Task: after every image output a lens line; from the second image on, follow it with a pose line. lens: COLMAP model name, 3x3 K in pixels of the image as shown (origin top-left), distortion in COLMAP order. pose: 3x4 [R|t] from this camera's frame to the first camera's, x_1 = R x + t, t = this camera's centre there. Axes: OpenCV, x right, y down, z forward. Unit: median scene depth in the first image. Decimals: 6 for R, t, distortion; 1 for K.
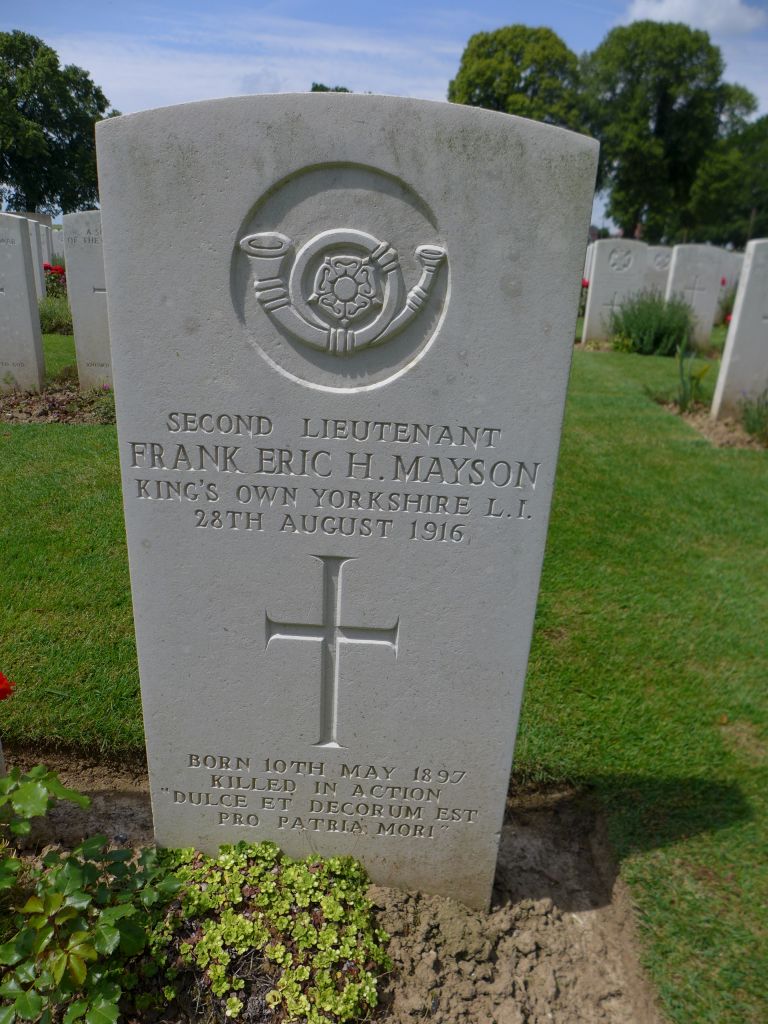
lens RADIAL K [[706.1, 0, 384.0], [0, 706.1, 512.0], [0, 0, 1]] dist [0.001478, -0.001140]
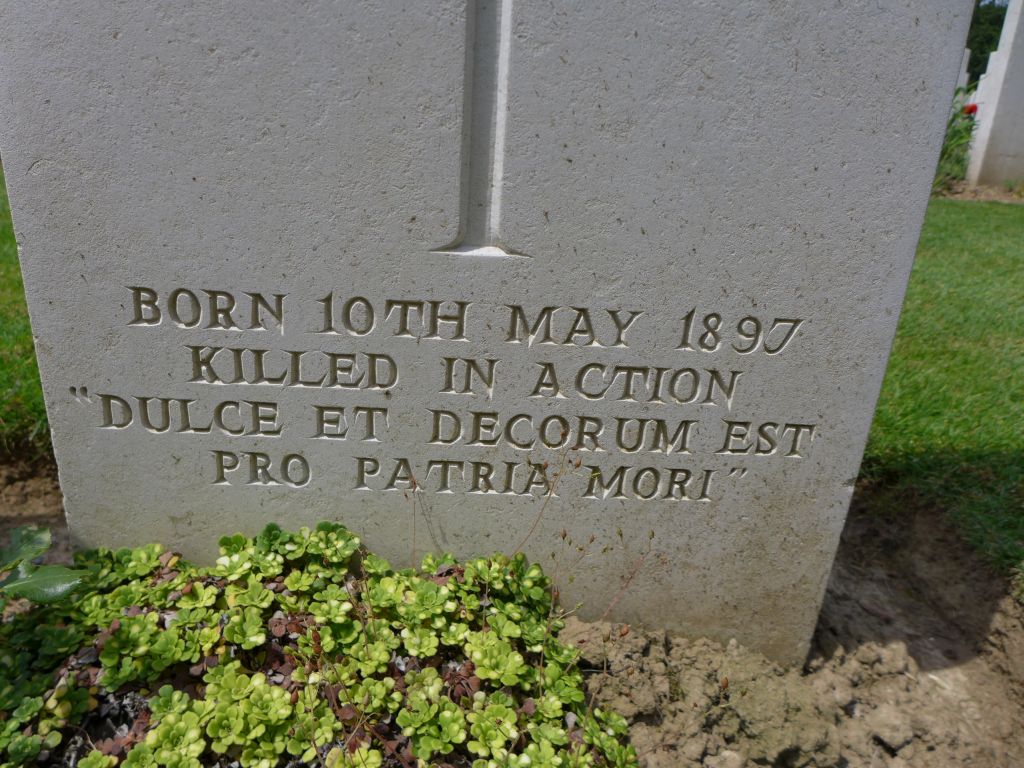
lens RADIAL K [[639.9, 0, 489.9], [0, 639.9, 383.8], [0, 0, 1]] dist [-0.036485, 0.003868]
pose [[0.997690, -0.015455, 0.066146, -0.096736], [0.017740, 0.999261, -0.034103, 0.413241], [-0.065571, 0.035198, 0.997227, 0.627872]]
